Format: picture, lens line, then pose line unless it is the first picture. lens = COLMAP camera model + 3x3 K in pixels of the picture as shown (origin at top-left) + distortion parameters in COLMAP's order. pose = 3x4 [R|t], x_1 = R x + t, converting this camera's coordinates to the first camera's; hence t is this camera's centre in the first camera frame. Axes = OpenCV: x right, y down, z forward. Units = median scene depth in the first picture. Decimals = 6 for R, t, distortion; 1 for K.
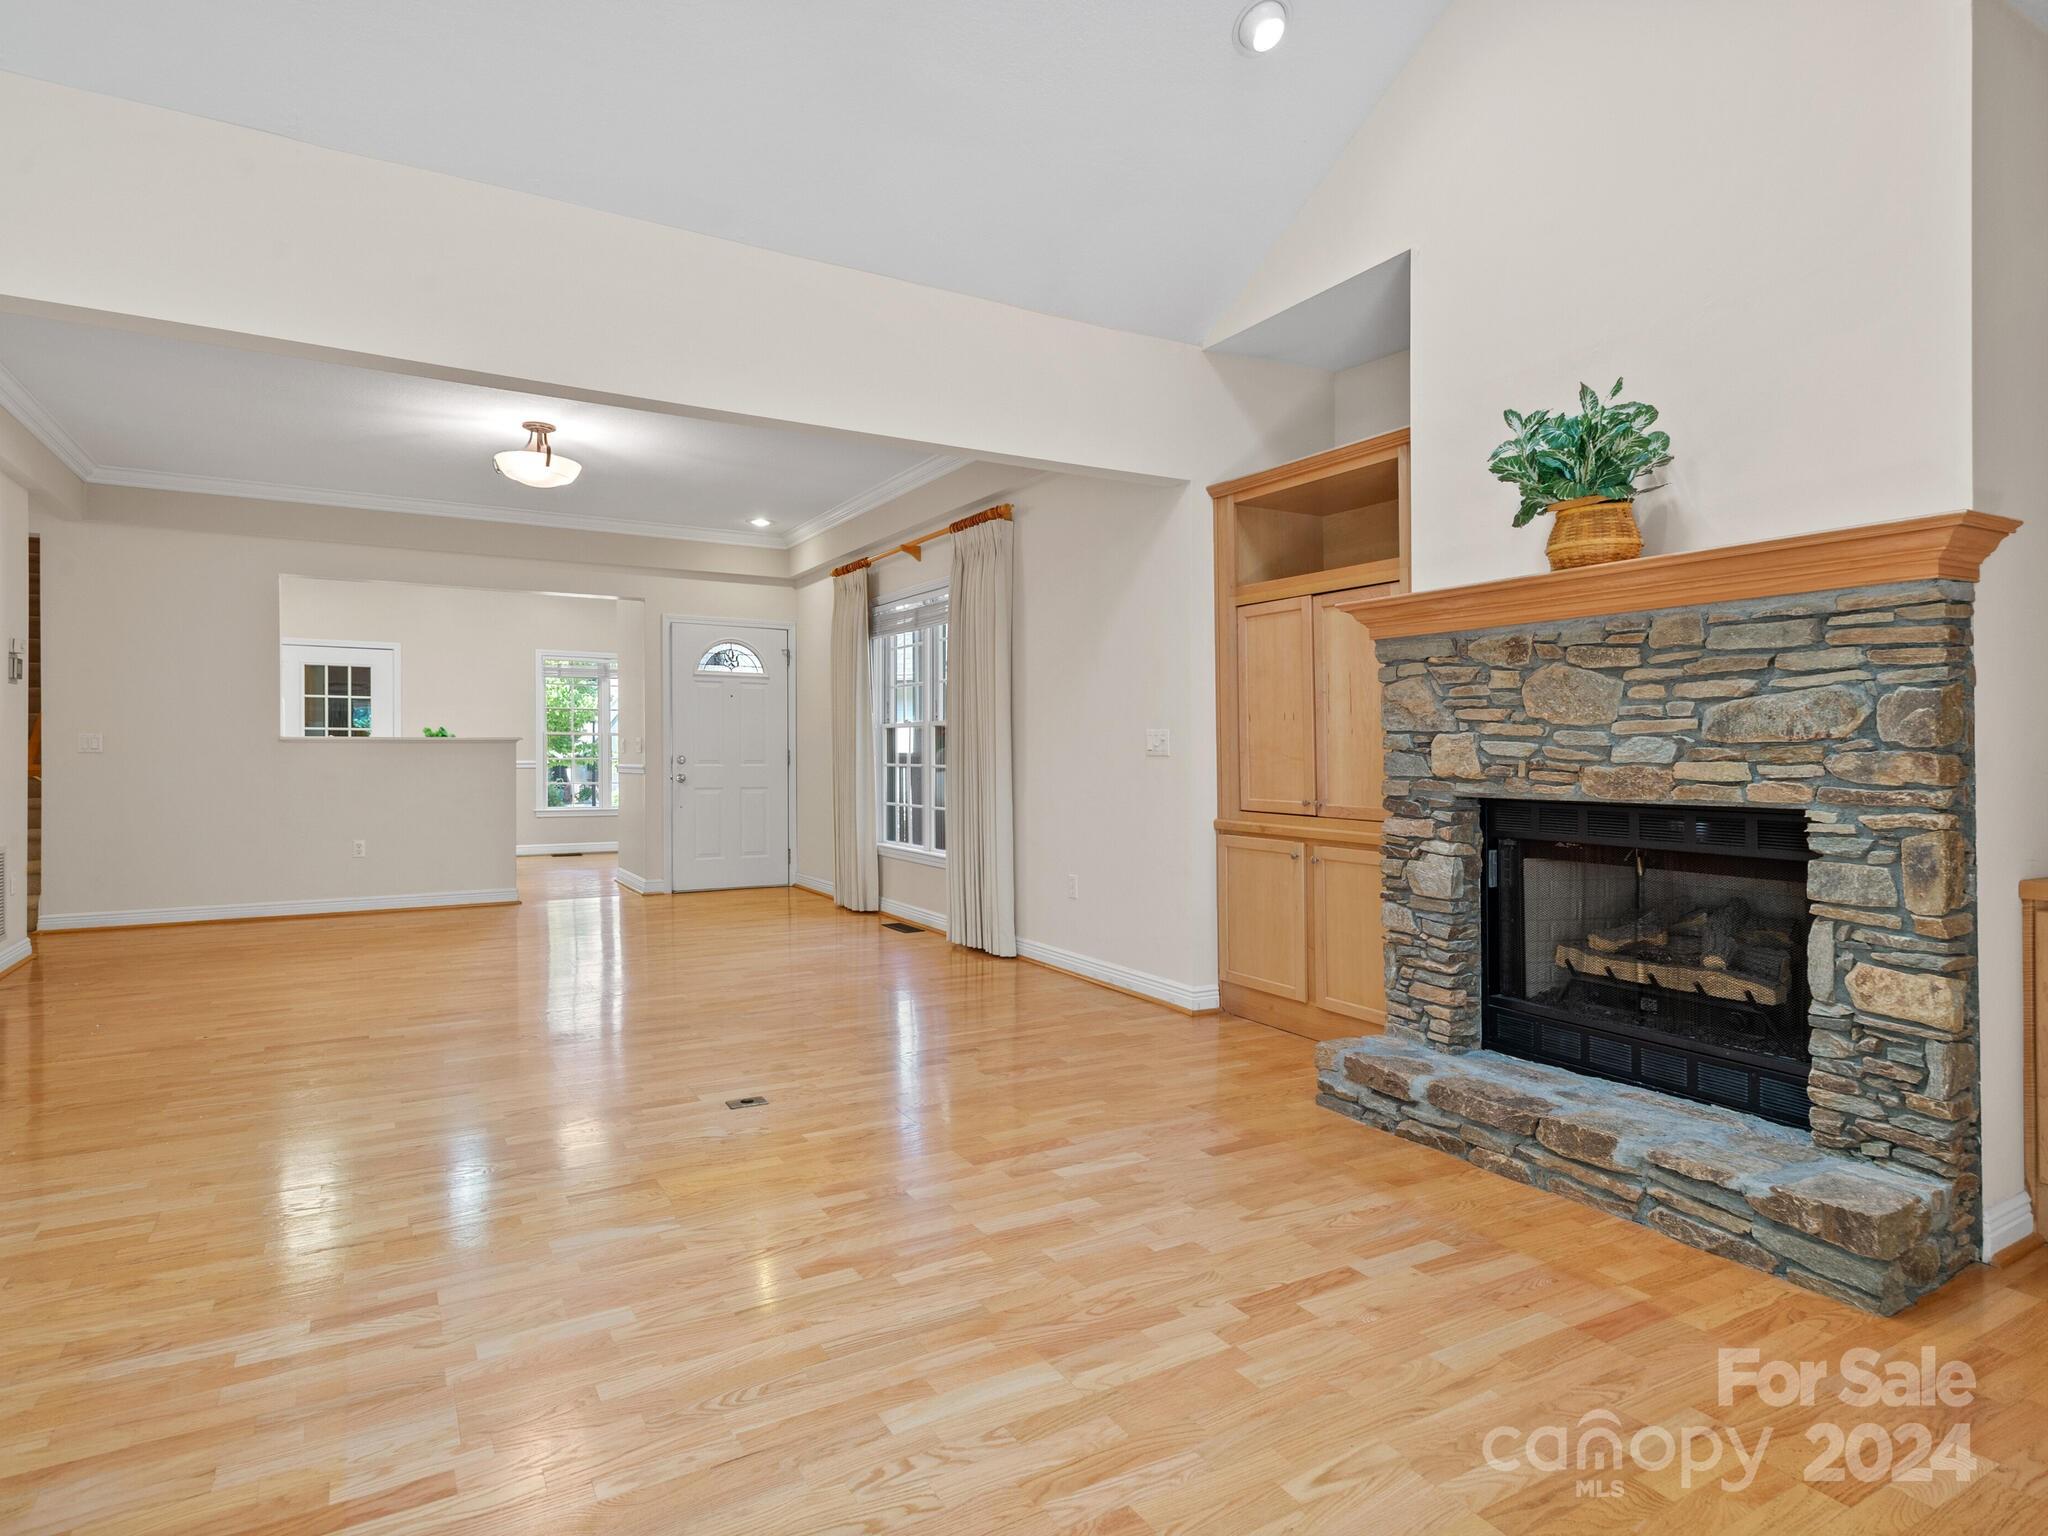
lens RADIAL K [[1109.4, 0, 961.7], [0, 1109.4, 746.1], [0, 0, 1]] dist [0.020816, -0.006672]
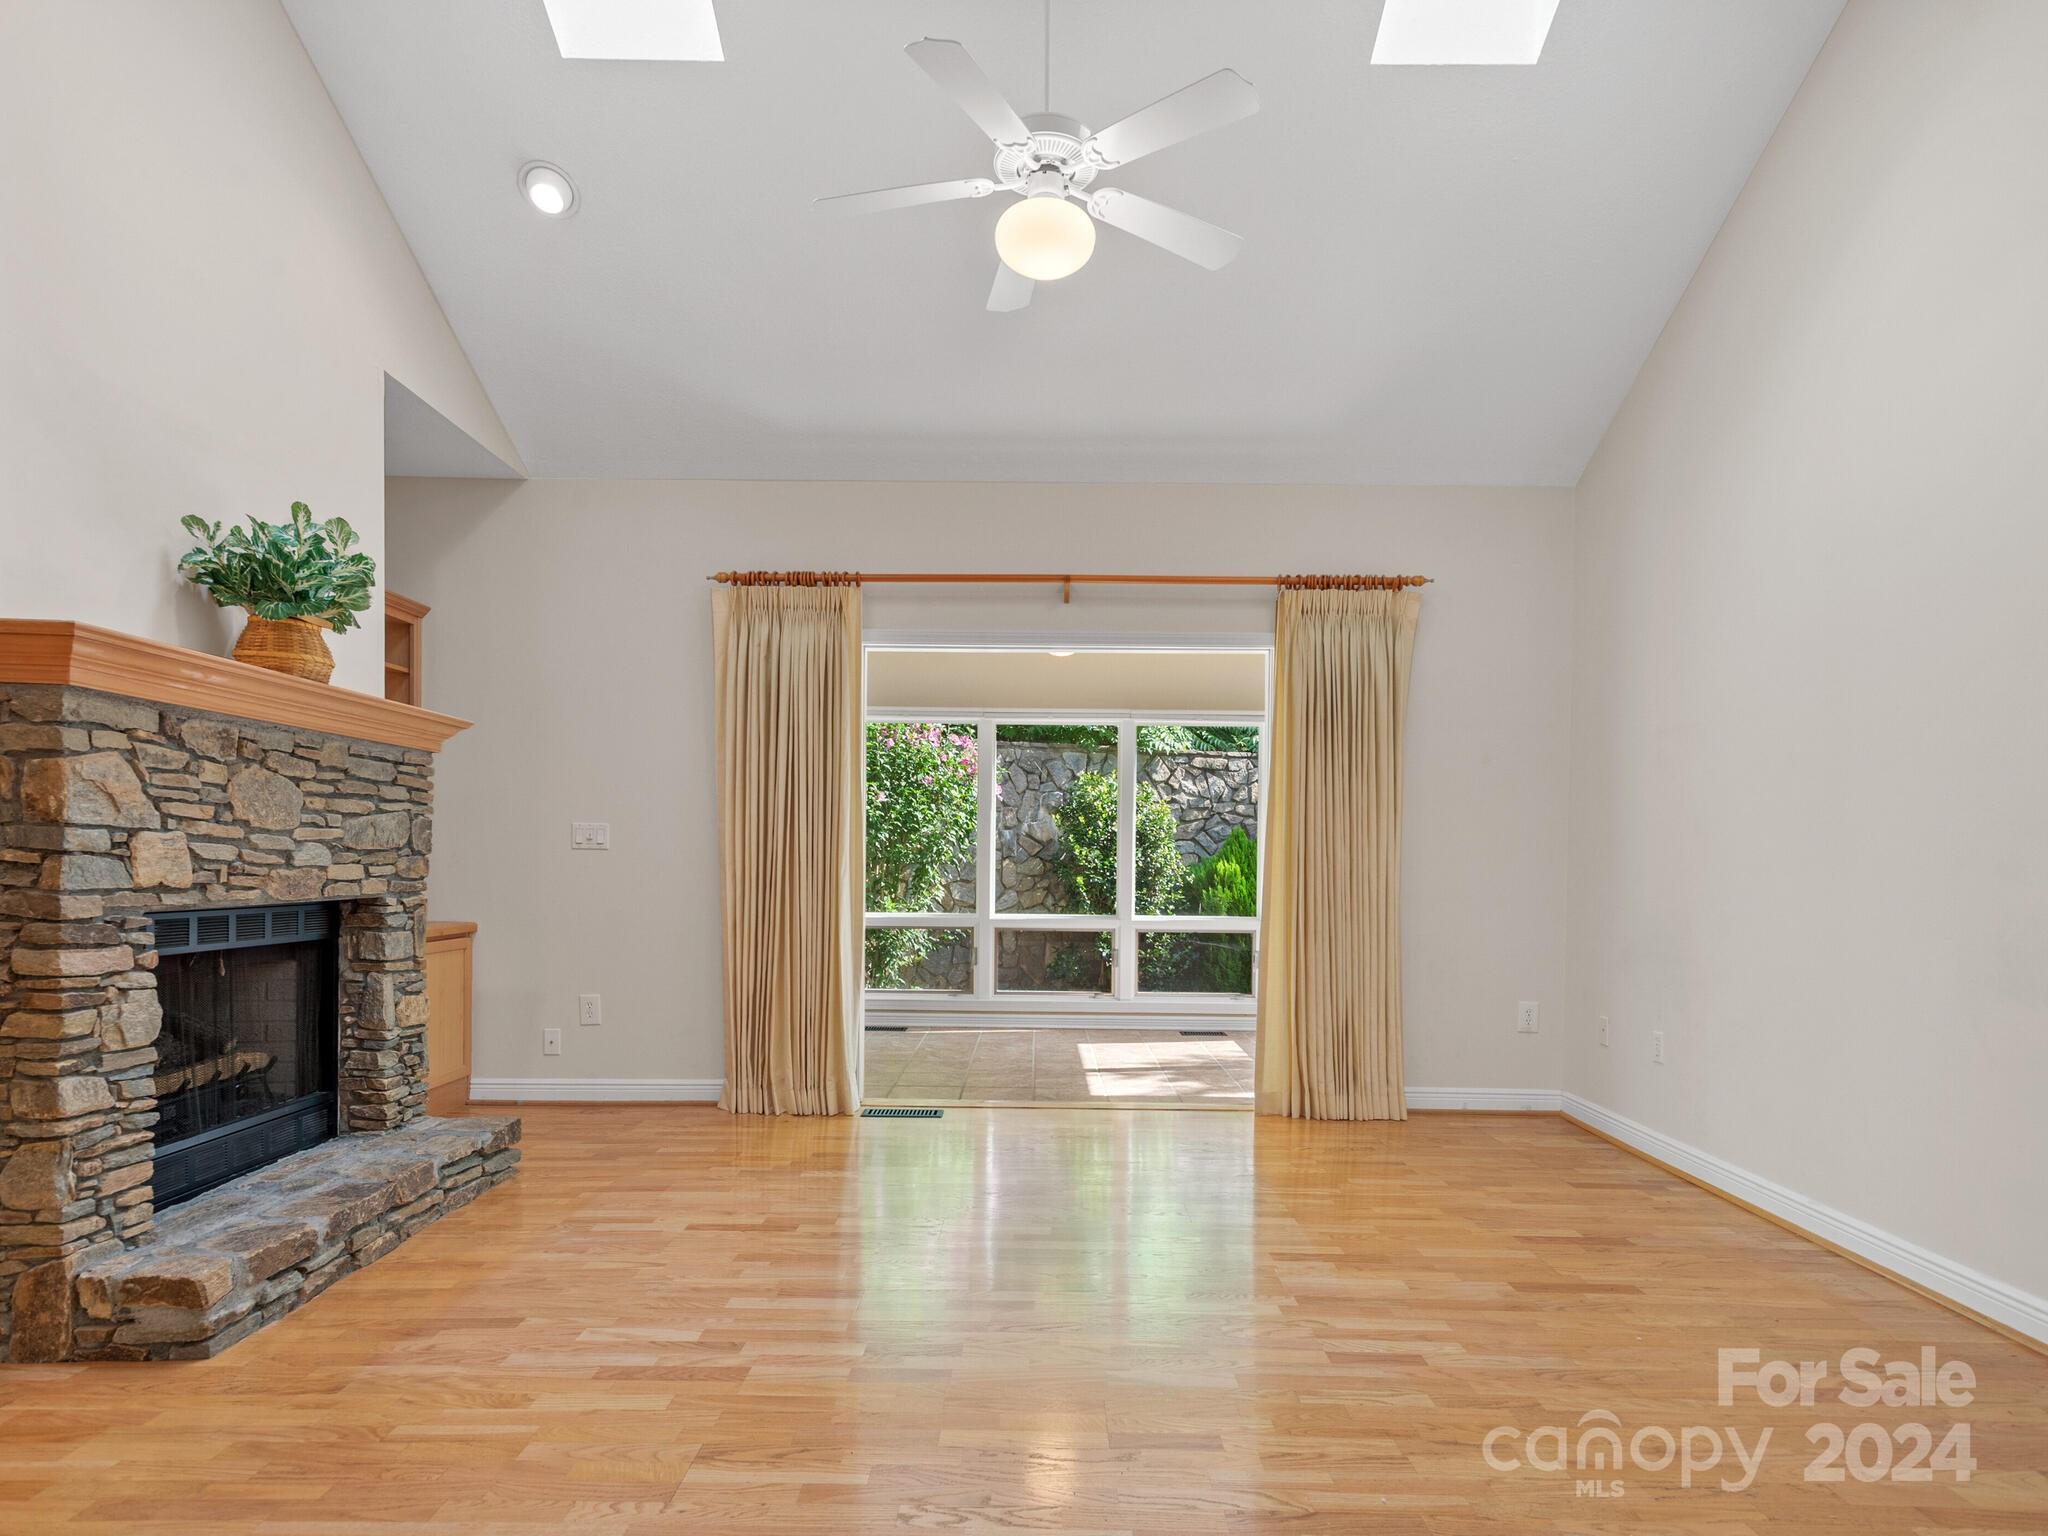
lens RADIAL K [[1109.4, 0, 1037.2], [0, 1109.4, 884.2], [0, 0, 1]] dist [0.020816, -0.006672]
pose [[-0.884822, -0.021126, 0.465450, -0.548246], [-0.015939, 0.999759, 0.015077, 0.004423], [-0.465656, 0.005922, -0.884946, 1.619342]]
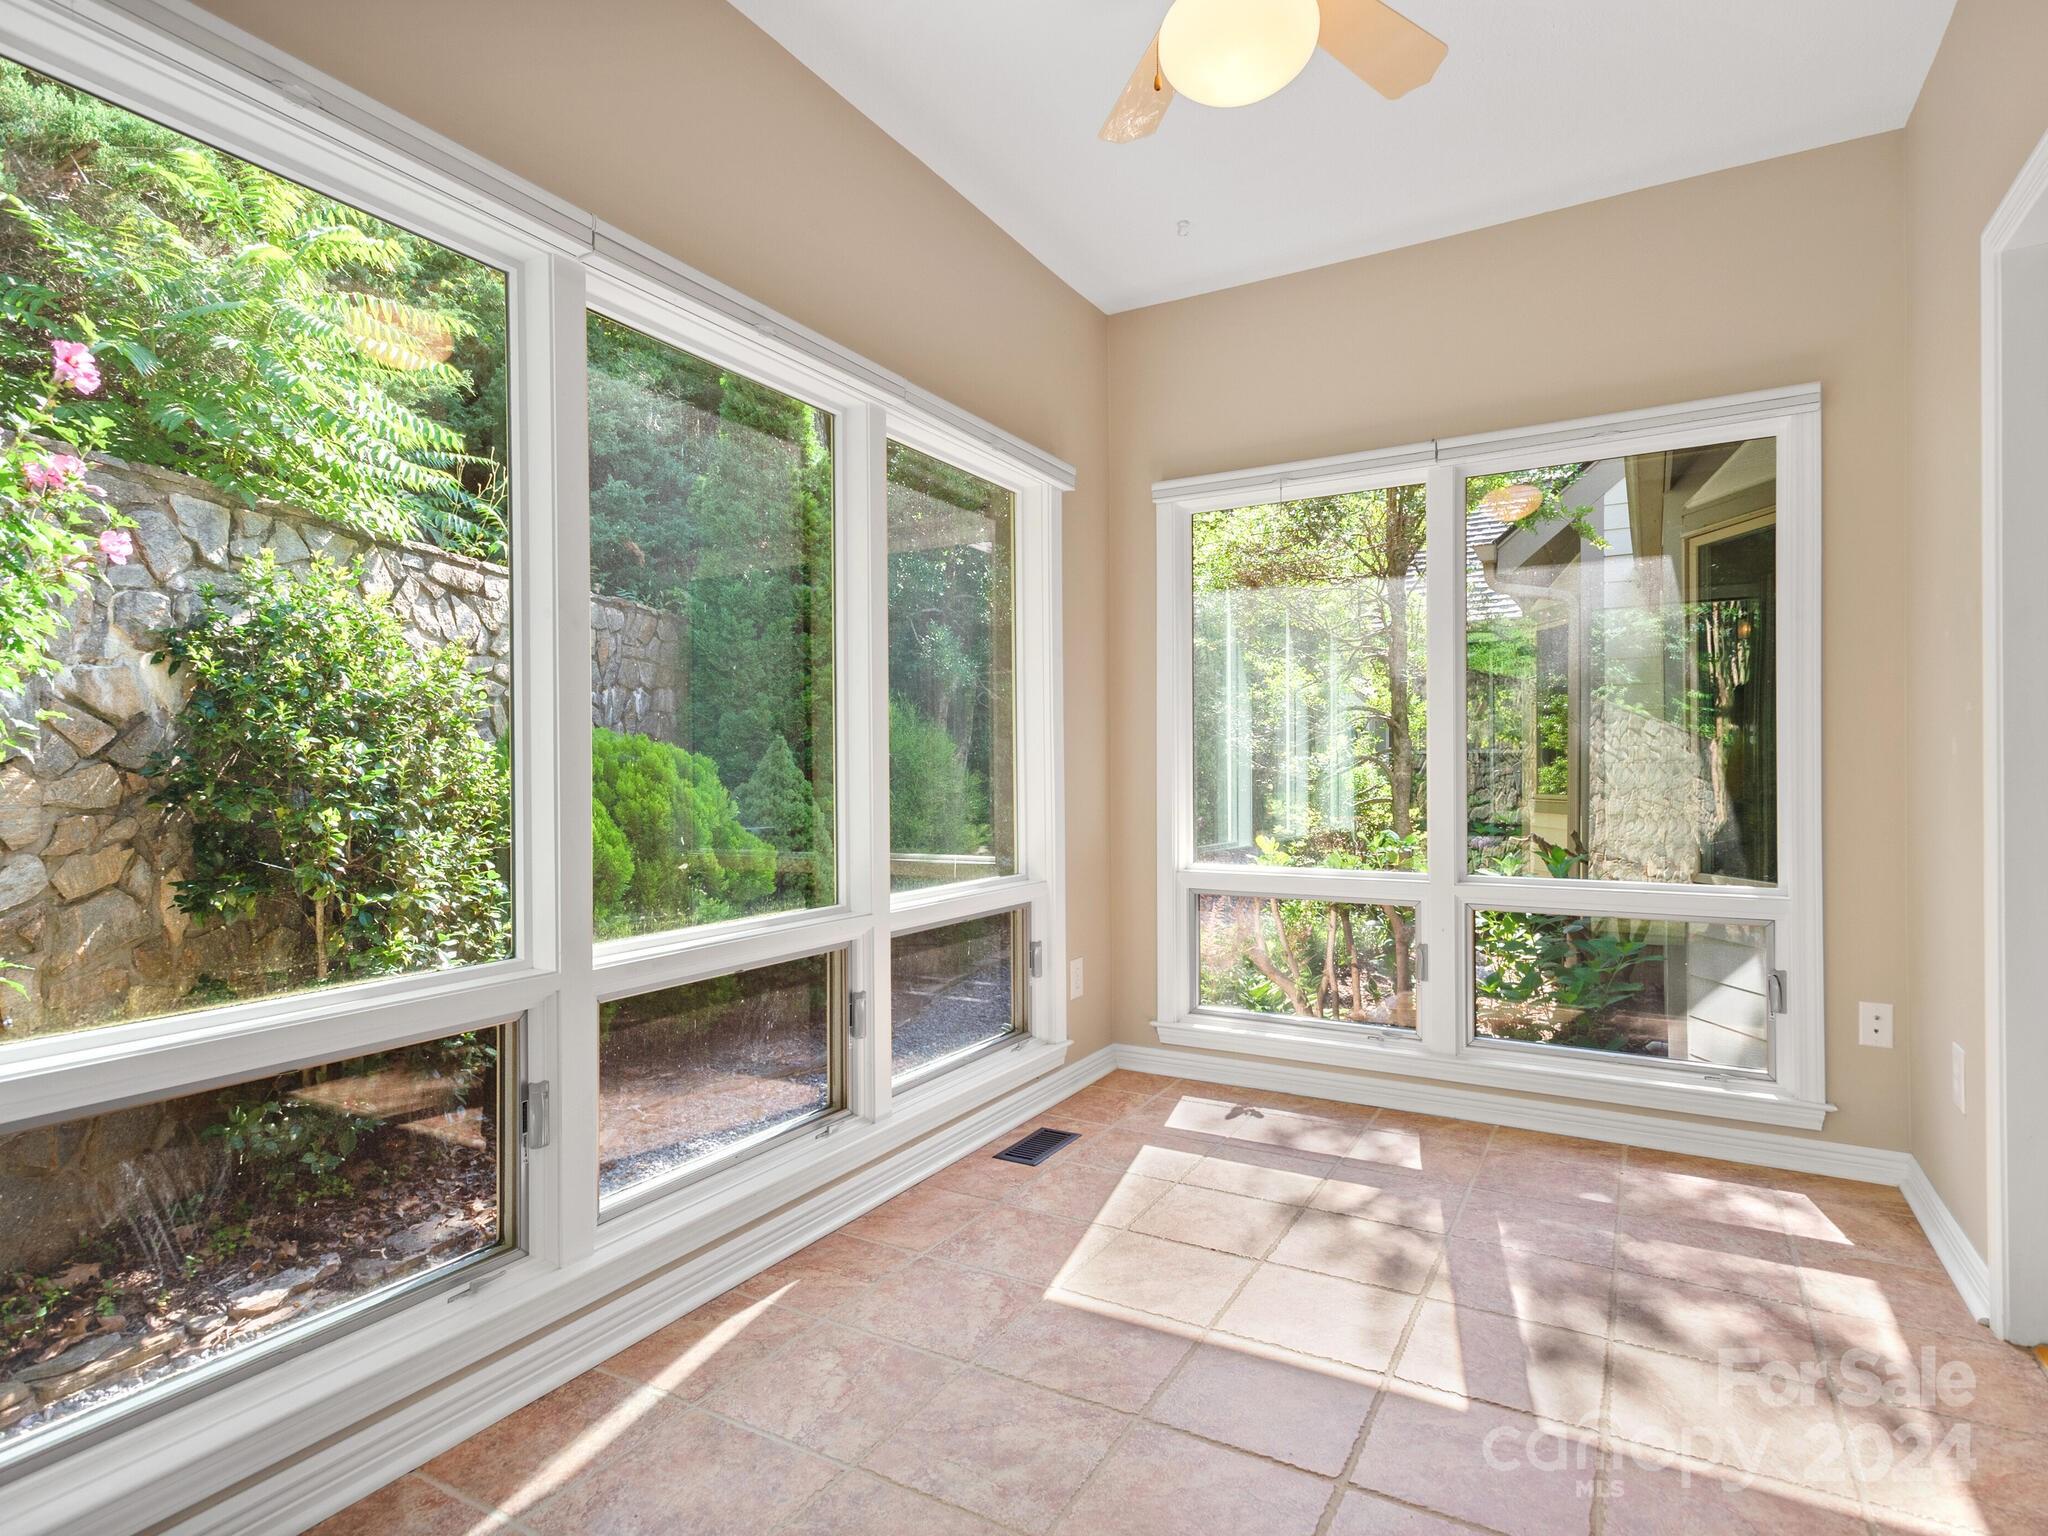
lens RADIAL K [[1109.4, 0, 1016.0], [0, 1109.4, 770.9], [0, 0, 1]] dist [0.020816, -0.006672]
pose [[-0.852120, 0.000496, -0.523345, 0.852050], [0.005852, 0.999946, -0.008580, 0.001687], [0.523313, -0.010374, -0.852077, 0.205274]]
